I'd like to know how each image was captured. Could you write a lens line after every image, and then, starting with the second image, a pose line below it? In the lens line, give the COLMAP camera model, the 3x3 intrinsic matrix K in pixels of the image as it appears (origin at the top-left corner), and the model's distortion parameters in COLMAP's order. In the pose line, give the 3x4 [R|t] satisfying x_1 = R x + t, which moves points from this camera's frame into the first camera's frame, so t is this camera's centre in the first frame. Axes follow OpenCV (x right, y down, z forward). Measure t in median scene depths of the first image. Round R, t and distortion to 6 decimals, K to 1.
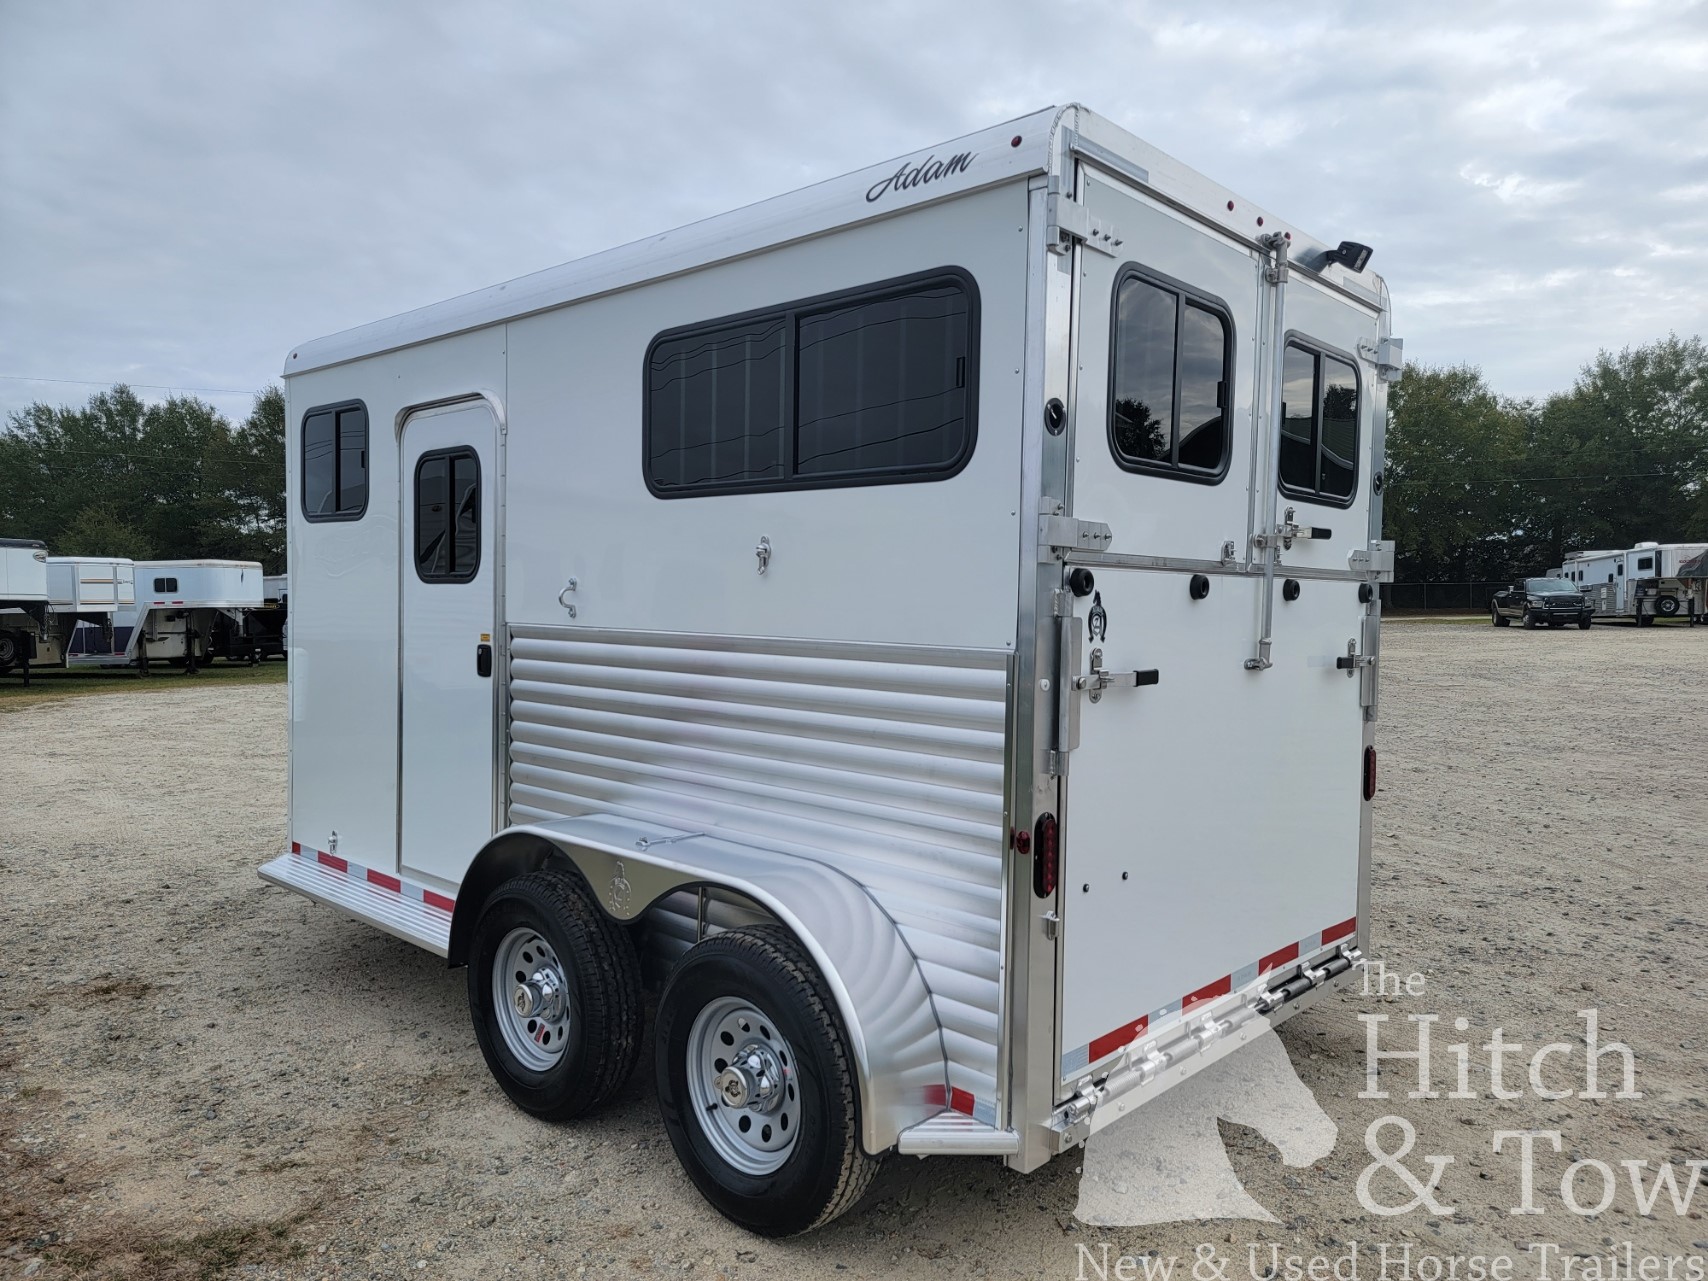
lens RADIAL K [[1170.5, 0, 854.1], [0, 1170.5, 650.6], [0, 0, 1]] dist [0.050613, -0.024134]
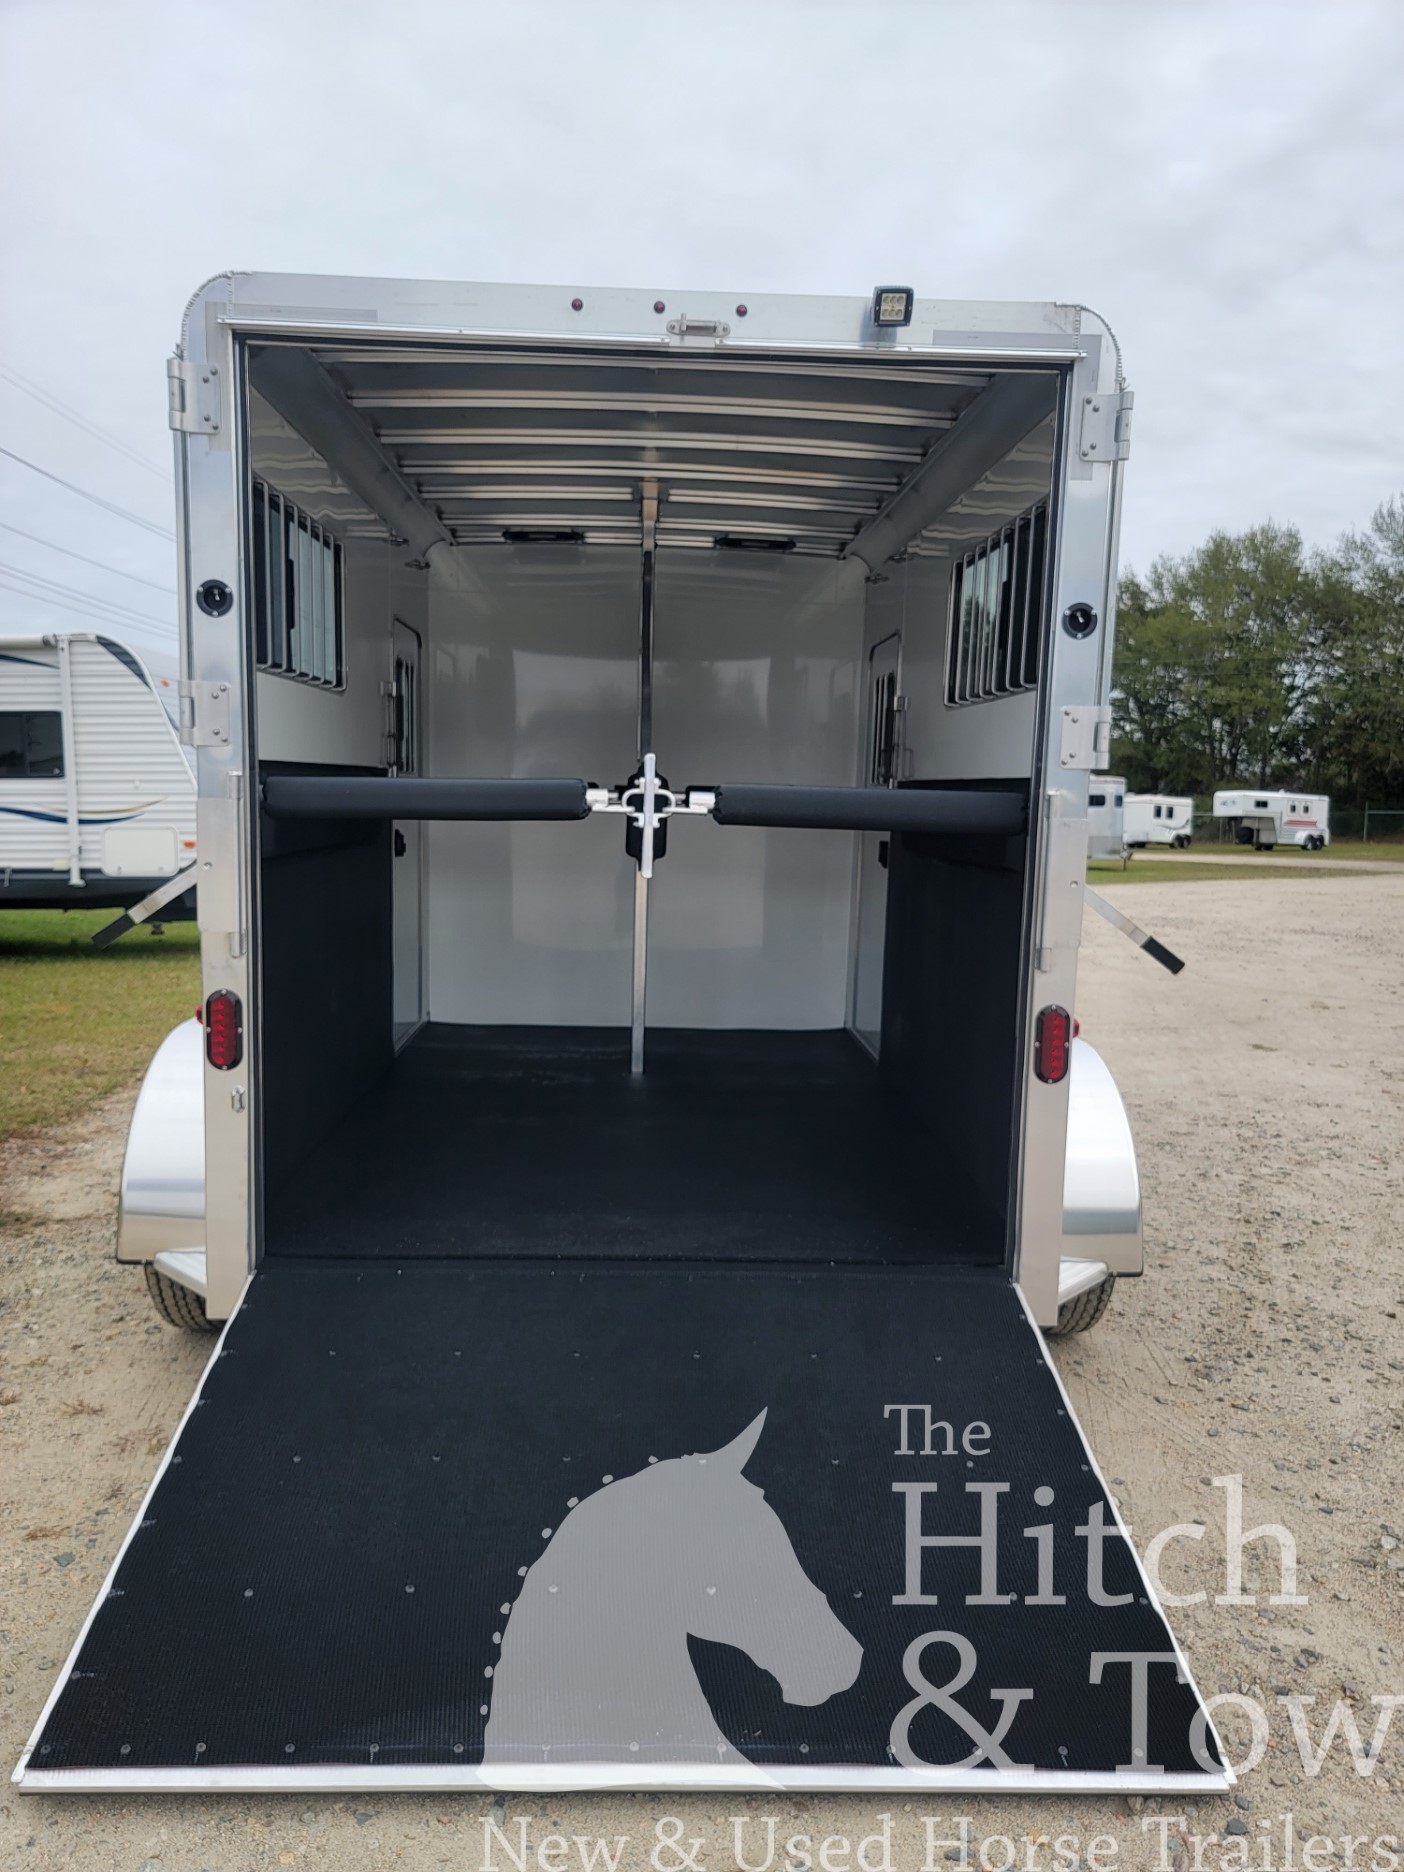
lens RADIAL K [[1282.9, 0, 690.0], [0, 1282.9, 953.1], [0, 0, 1]] dist [0.050613, -0.024134]
pose [[0.710461, 0.092071, -0.697688, 1.063392], [-0.044907, 0.995315, 0.085619, -0.008283], [0.702302, -0.029498, 0.711268, 0.407297]]
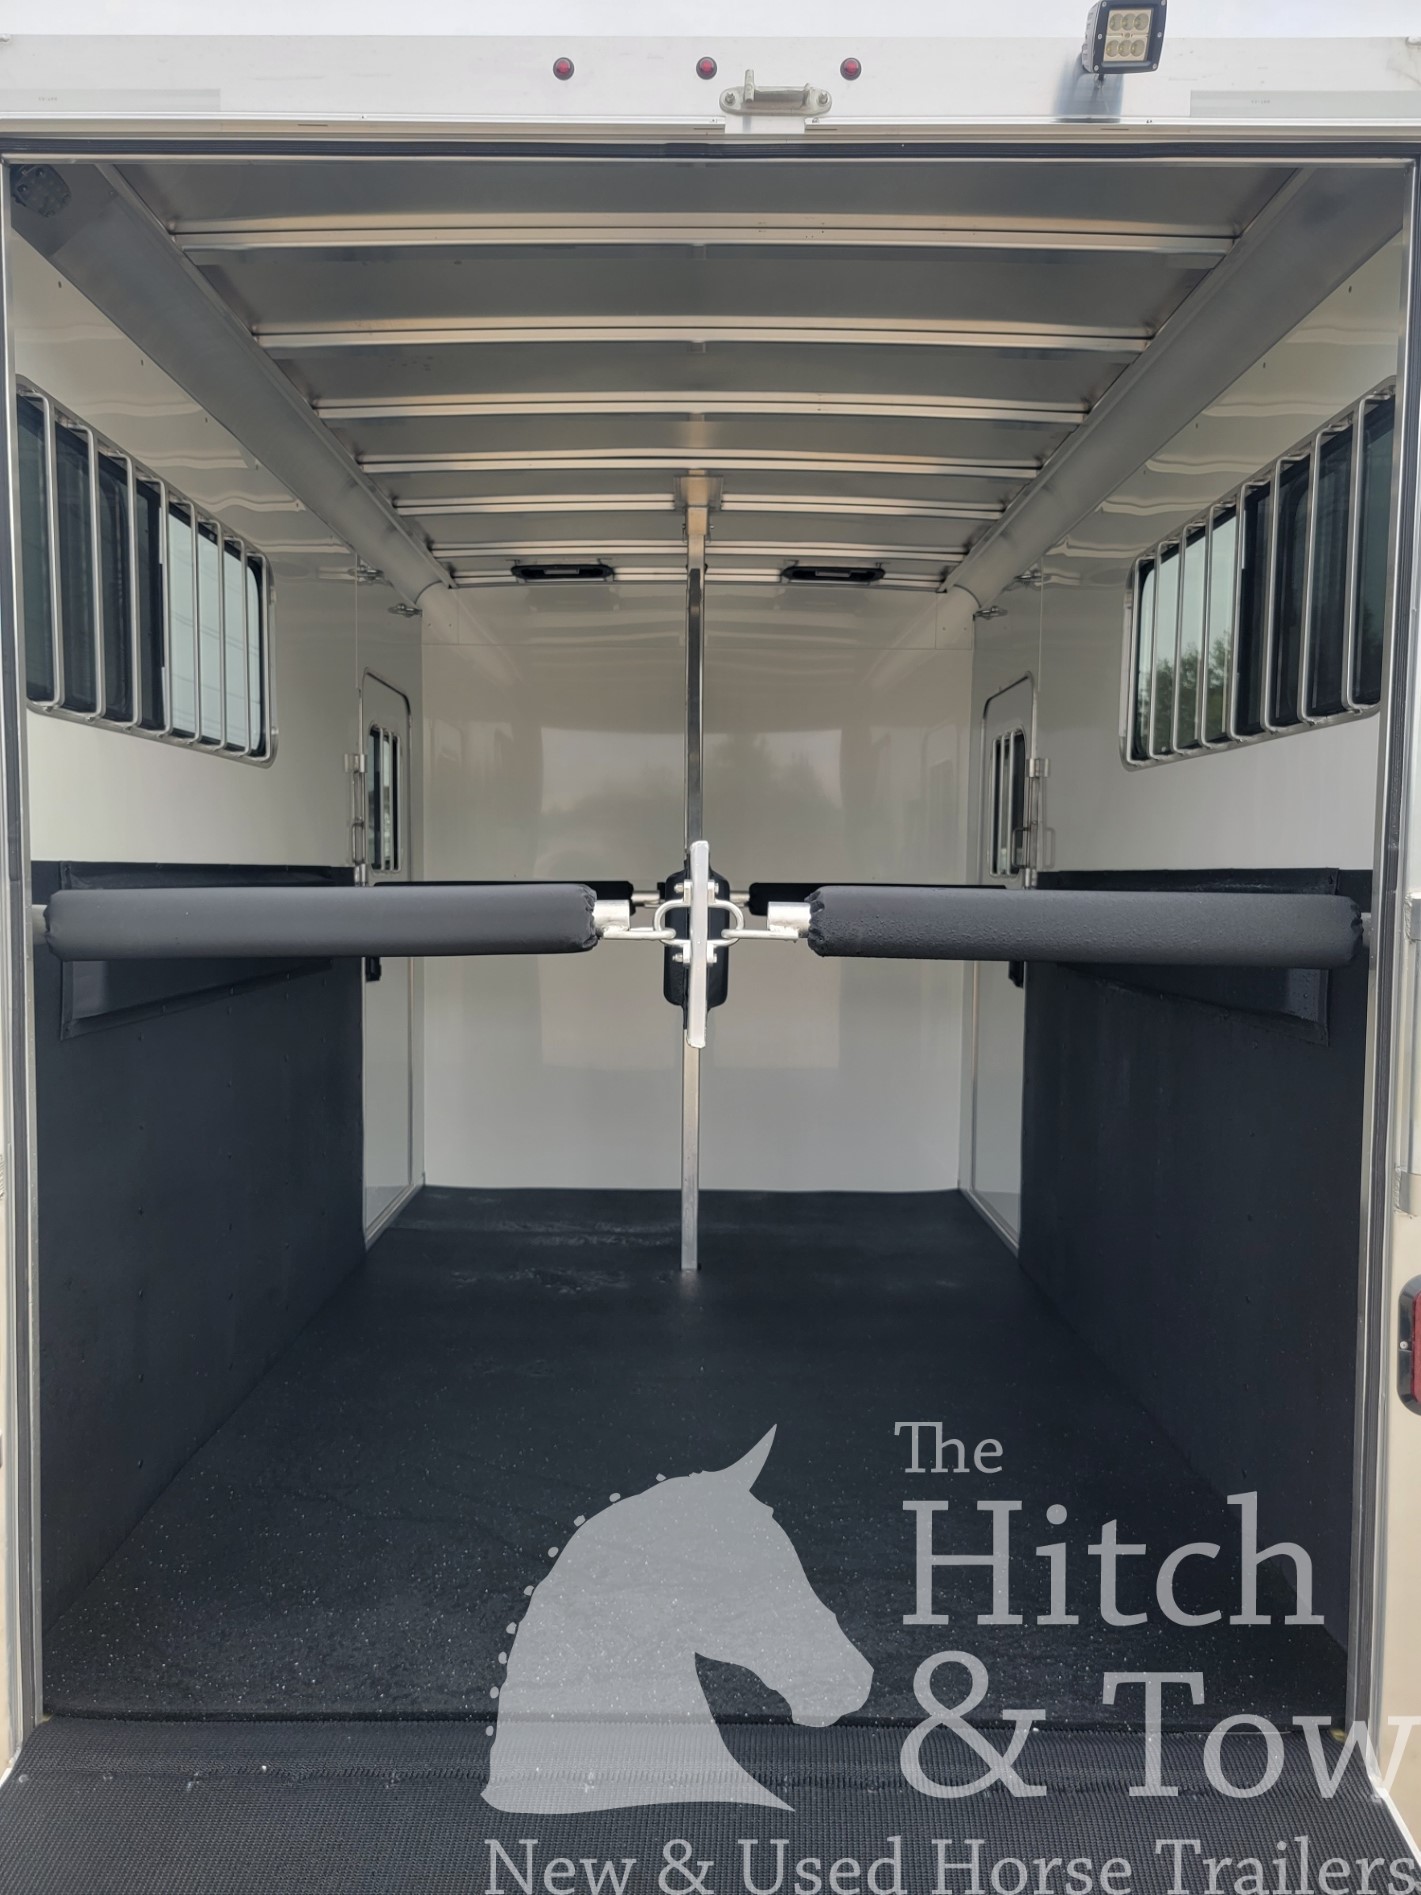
lens RADIAL K [[1298.6, 0, 688.9], [0, 1298.6, 953.3], [0, 0, 1]] dist [0.050613, -0.024134]
pose [[0.680586, 0.033866, -0.731885, 0.764513], [-0.029373, 0.999389, 0.018930, -0.035081], [0.732079, 0.008614, 0.681165, 0.691425]]
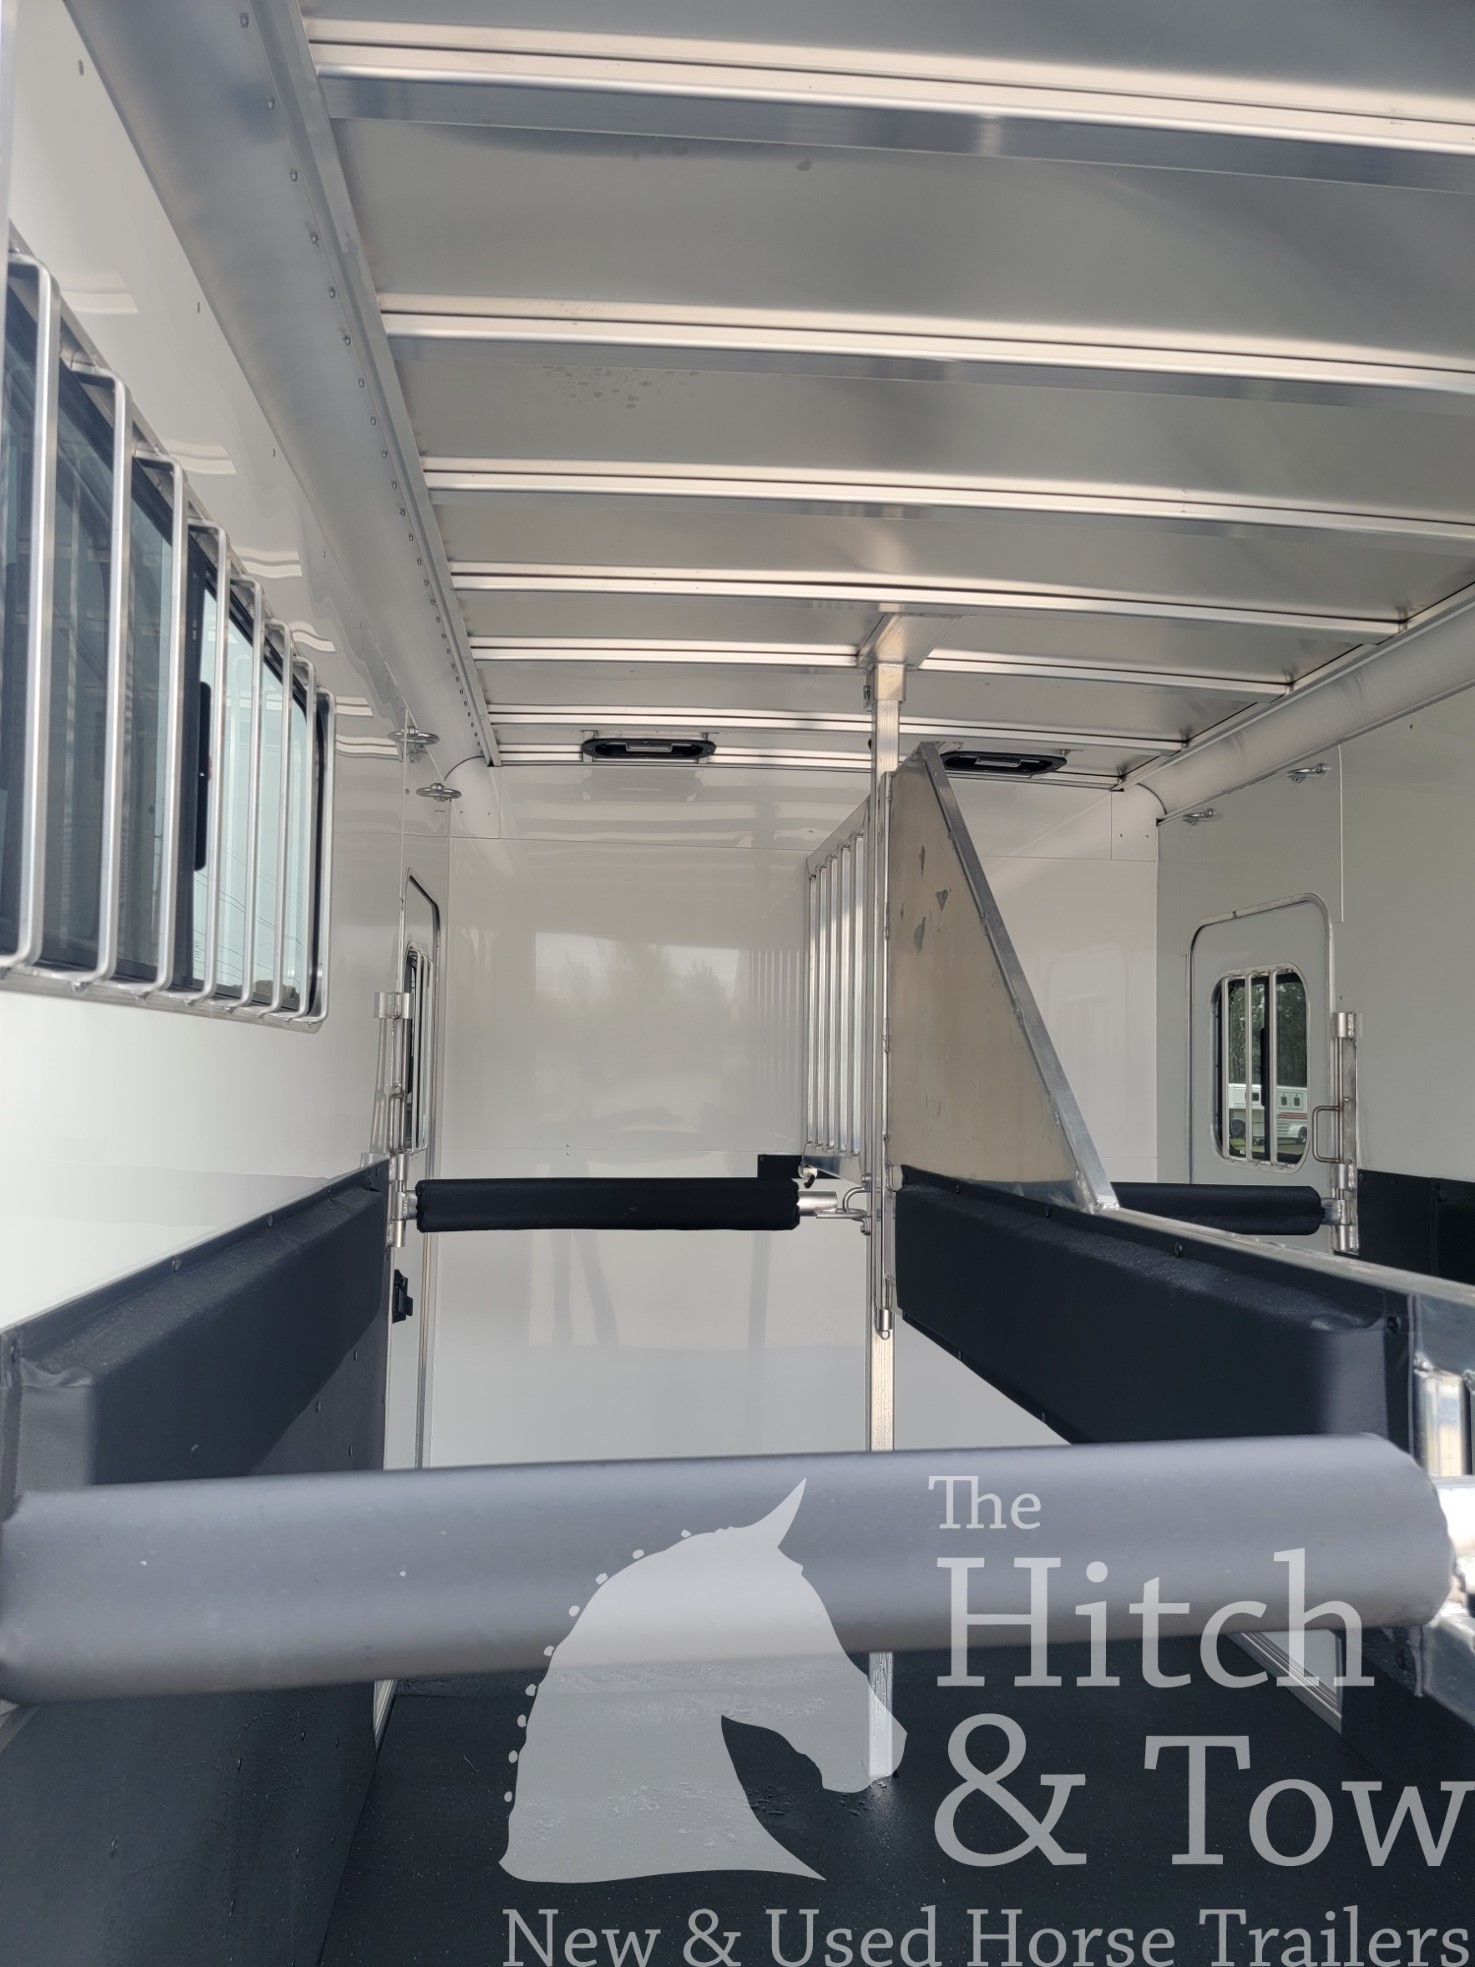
lens RADIAL K [[1348.0, 0, 729.0], [0, 1348.0, 1001.9], [0, 0, 1]] dist [0.050613, -0.024134]
pose [[0.756453, -0.042935, -0.652638, 0.371169], [-0.031349, 0.994316, -0.101749, -0.103381], [0.653297, 0.097428, 0.750807, 0.786174]]
